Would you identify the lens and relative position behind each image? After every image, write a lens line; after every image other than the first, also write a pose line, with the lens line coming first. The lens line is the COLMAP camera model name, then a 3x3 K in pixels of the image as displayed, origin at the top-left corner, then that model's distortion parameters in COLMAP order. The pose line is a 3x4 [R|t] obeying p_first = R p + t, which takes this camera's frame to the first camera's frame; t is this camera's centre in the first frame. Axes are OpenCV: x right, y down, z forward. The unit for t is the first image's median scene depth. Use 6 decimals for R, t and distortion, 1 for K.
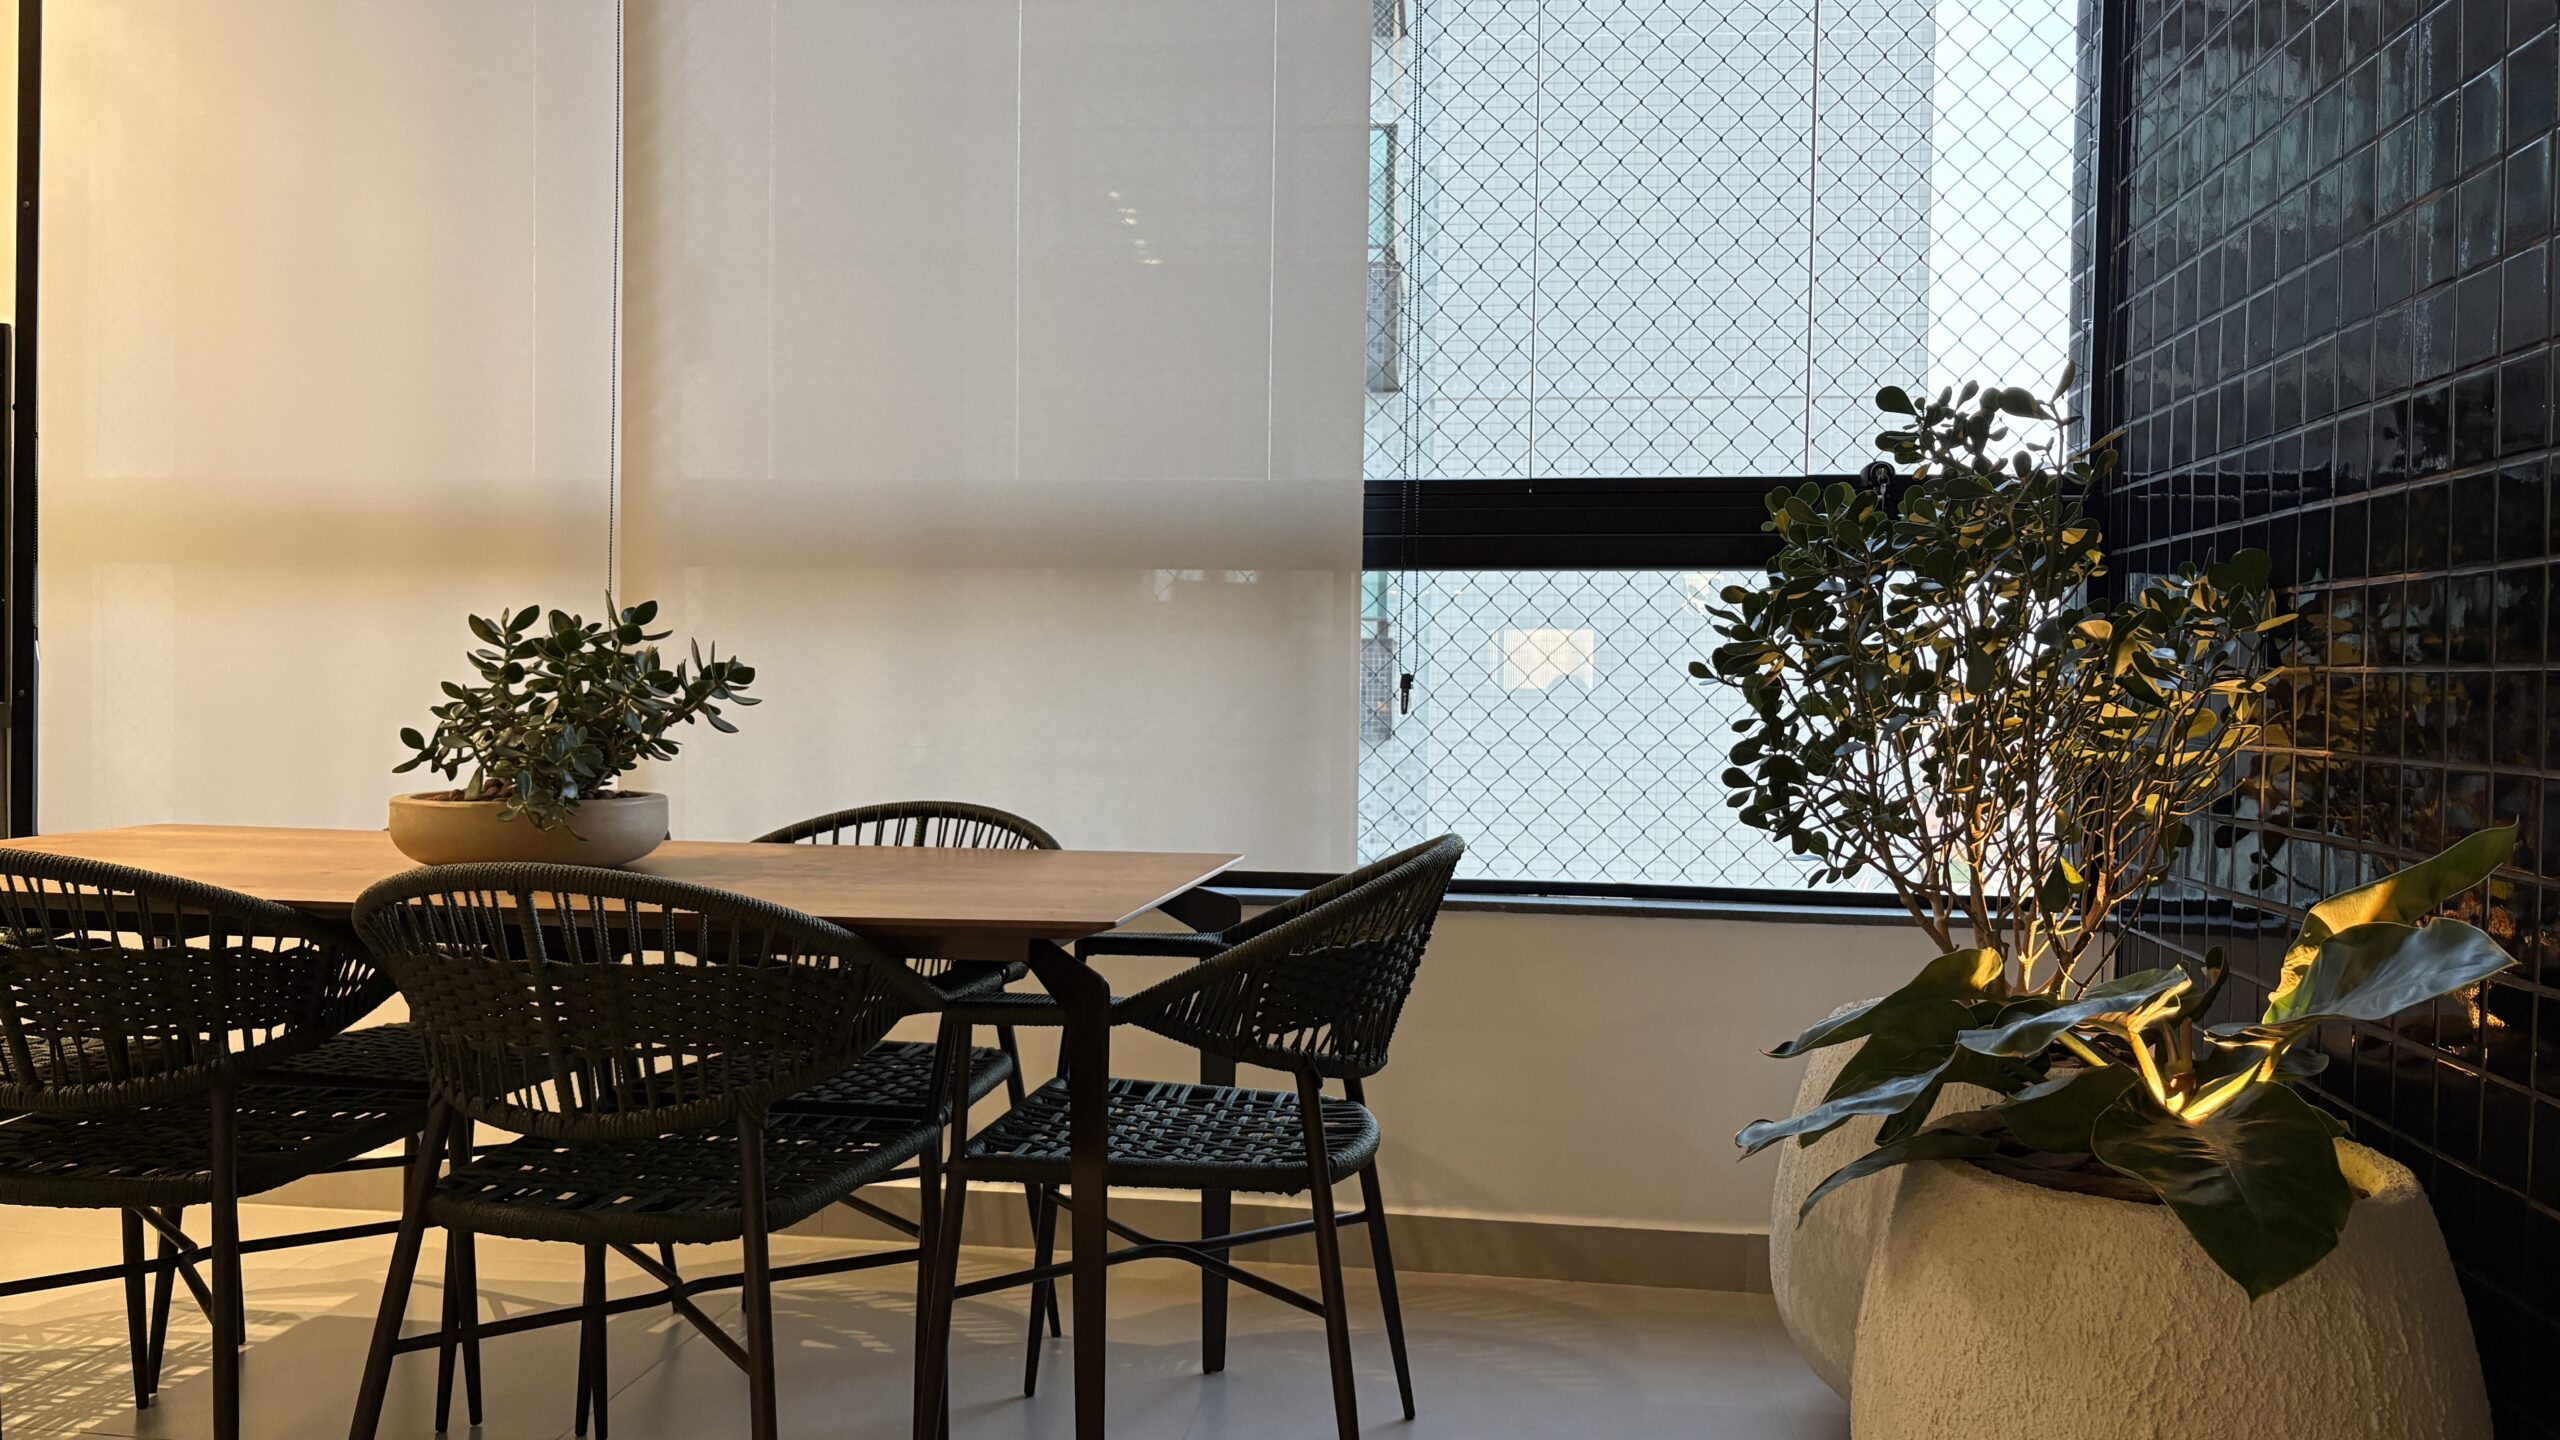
lens RADIAL K [[1949.8, 0, 1280.0], [0, 1949.8, 720.0], [0, 0, 1]] dist [0.102866, -0.139252]
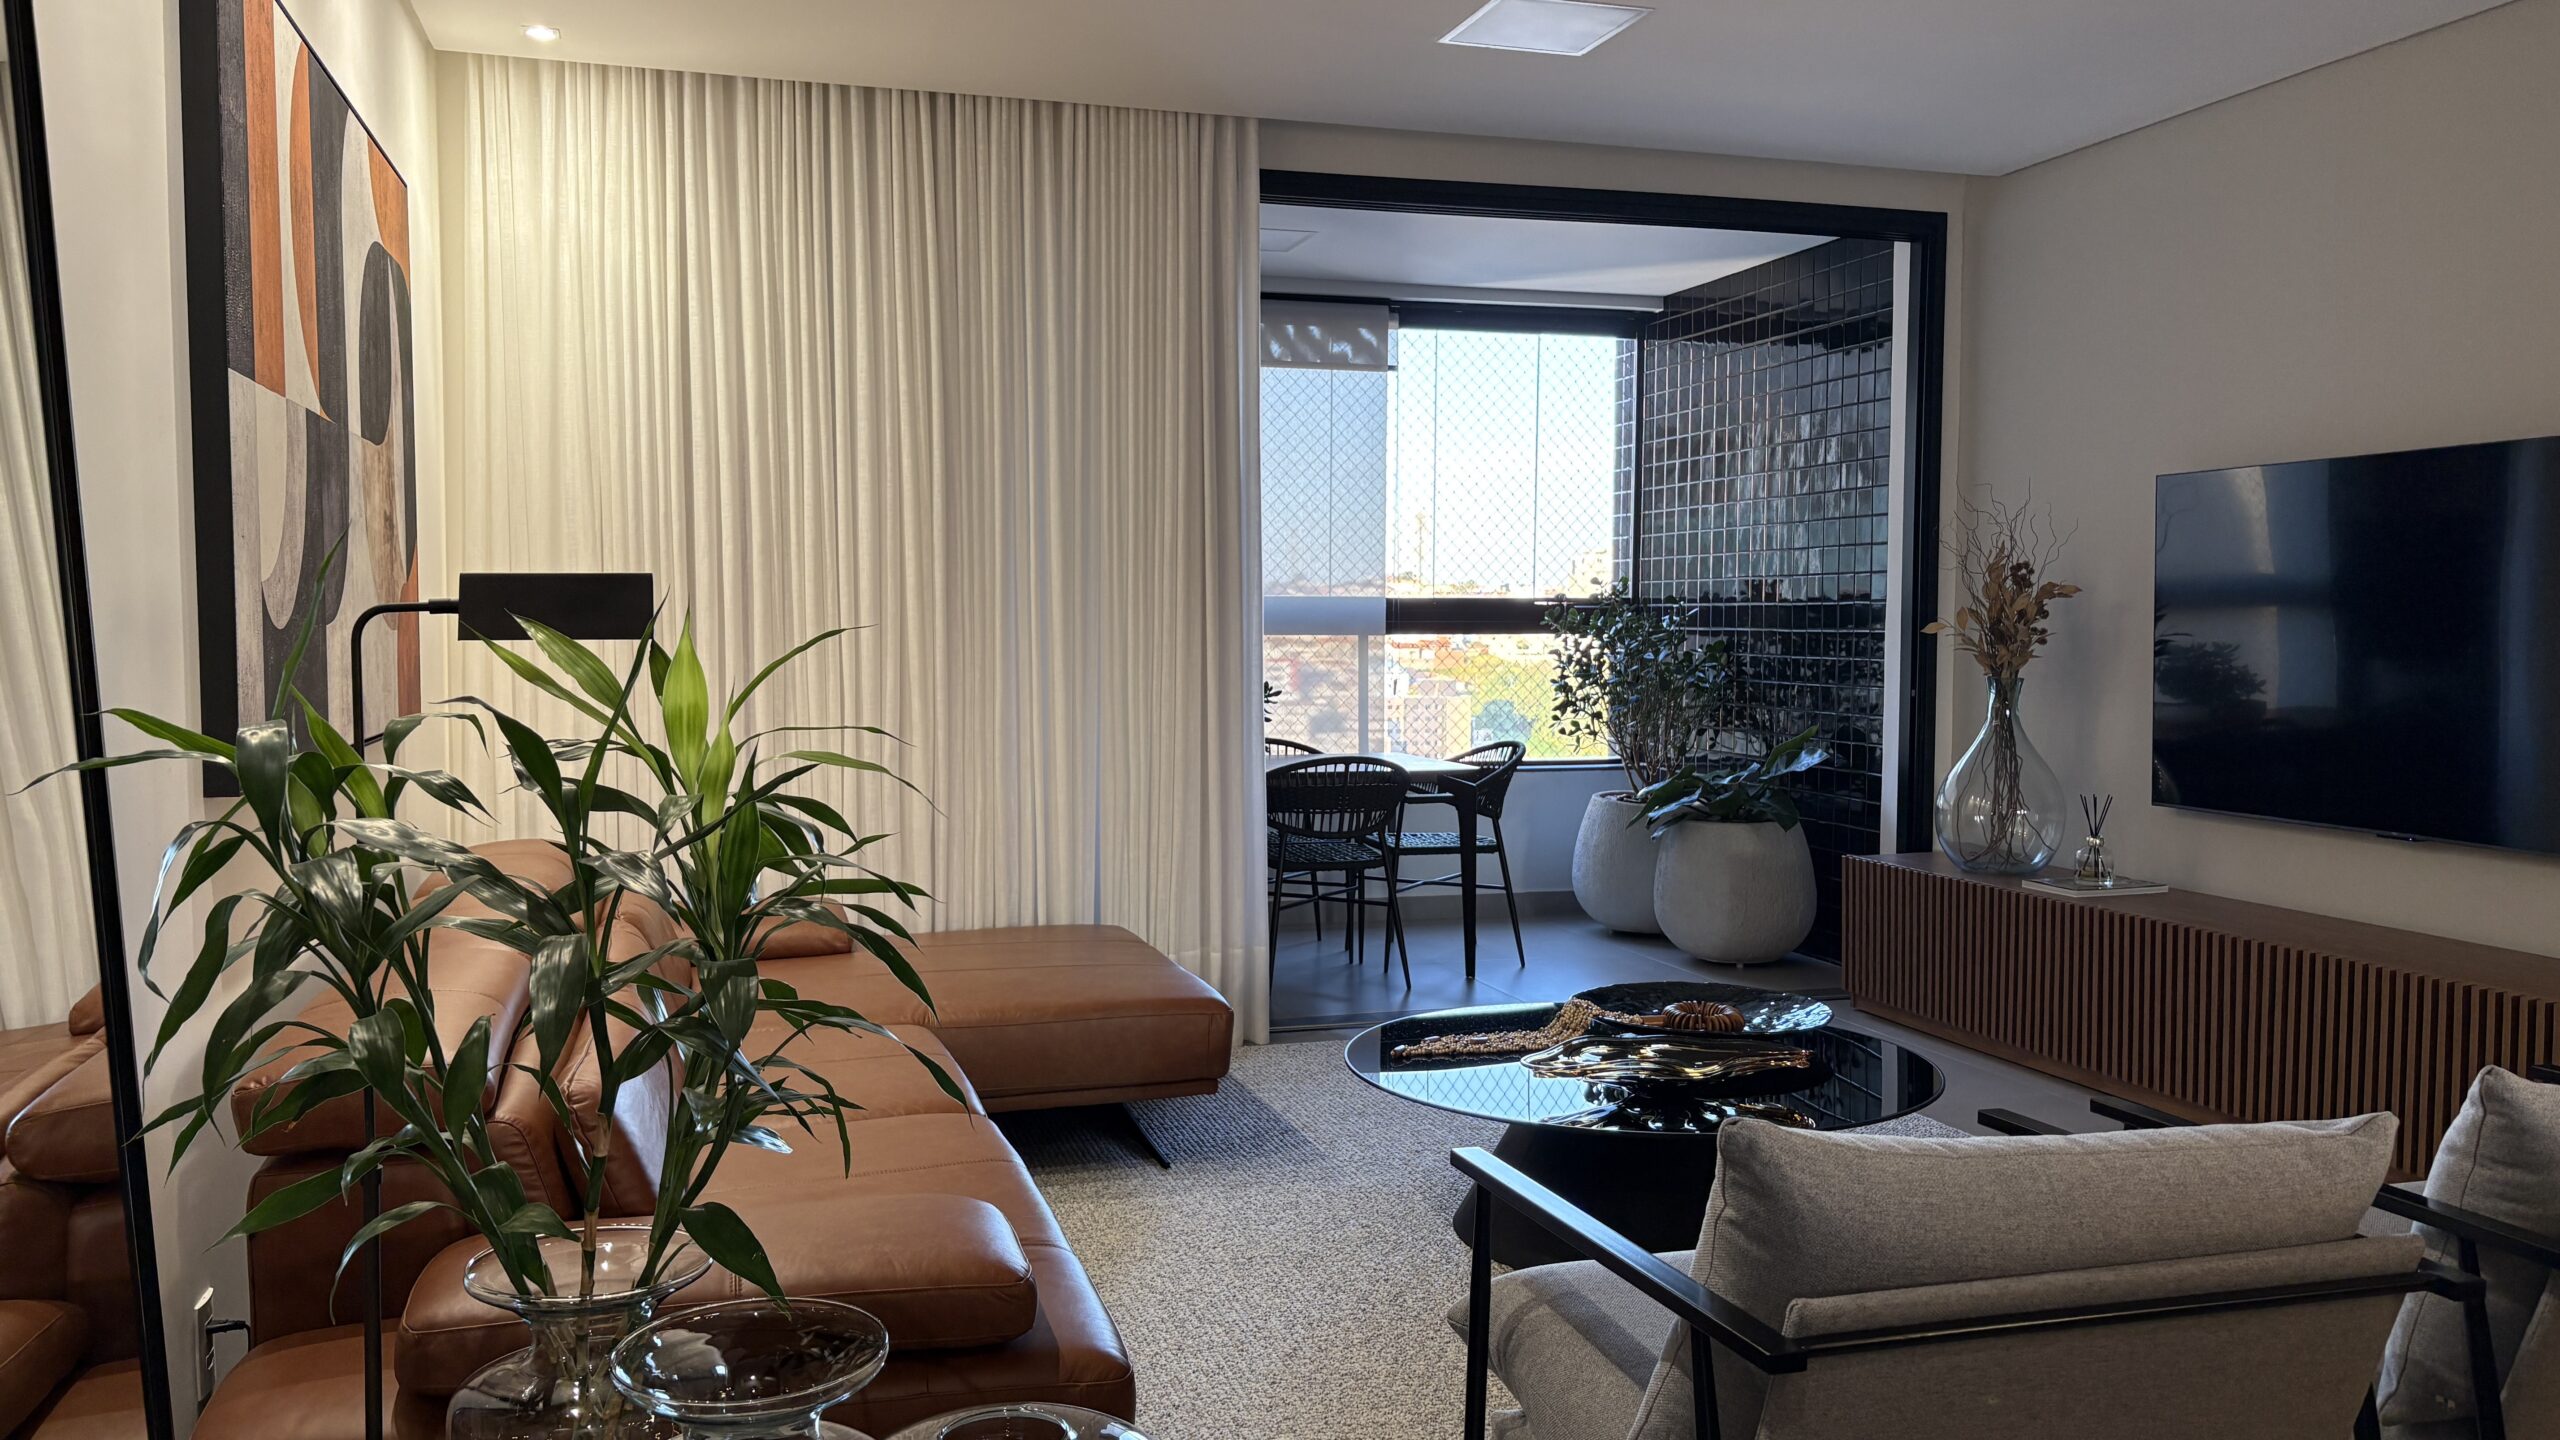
lens RADIAL K [[1944.1, 0, 1275.3], [0, 1944.1, 756.7], [0, 0, 1]] dist [0.103416, -0.136632]
pose [[0.908253, -0.040990, 0.416408, -1.318344], [0.013882, 0.997594, 0.067923, -0.111600], [-0.418190, -0.055911, 0.906637, -1.385245]]
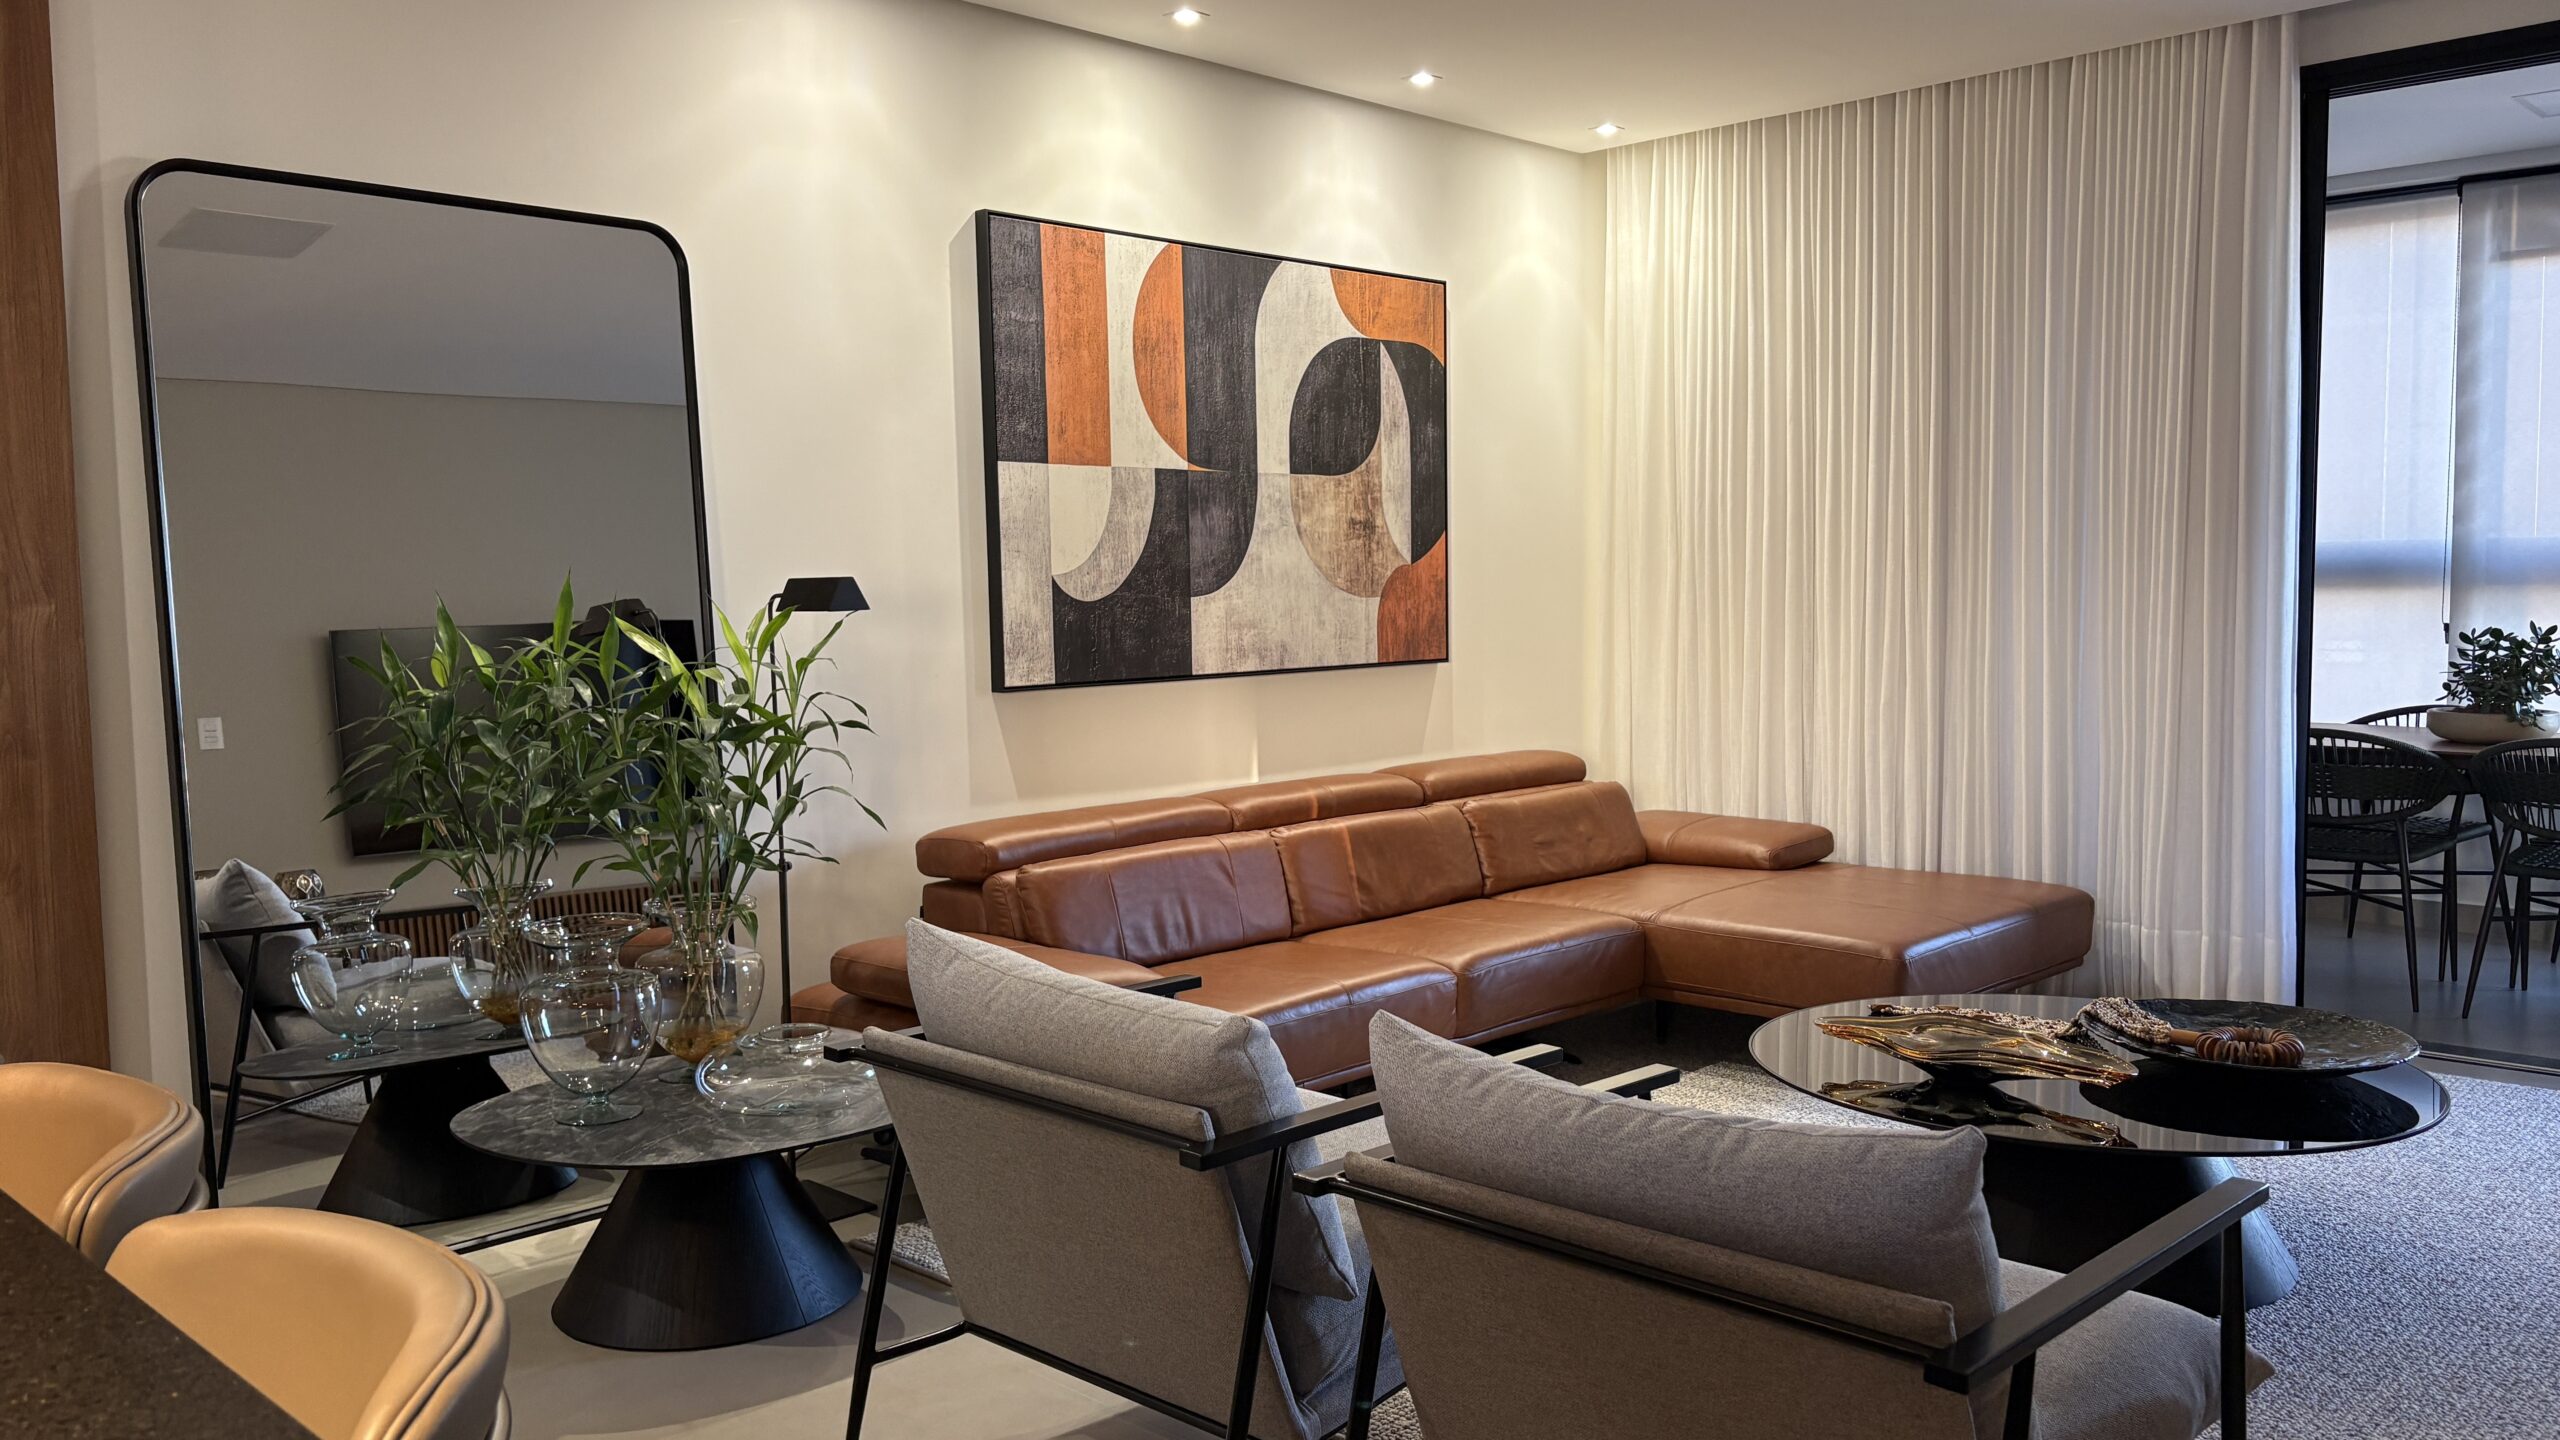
lens RADIAL K [[1944.1, 0, 1275.3], [0, 1944.1, 756.7], [0, 0, 1]] dist [0.103416, -0.136632]
pose [[0.816029, 0.029111, -0.577278, -0.182216], [0.019582, 0.996765, 0.077947, -0.108218], [0.577680, -0.074911, 0.812819, -1.581498]]
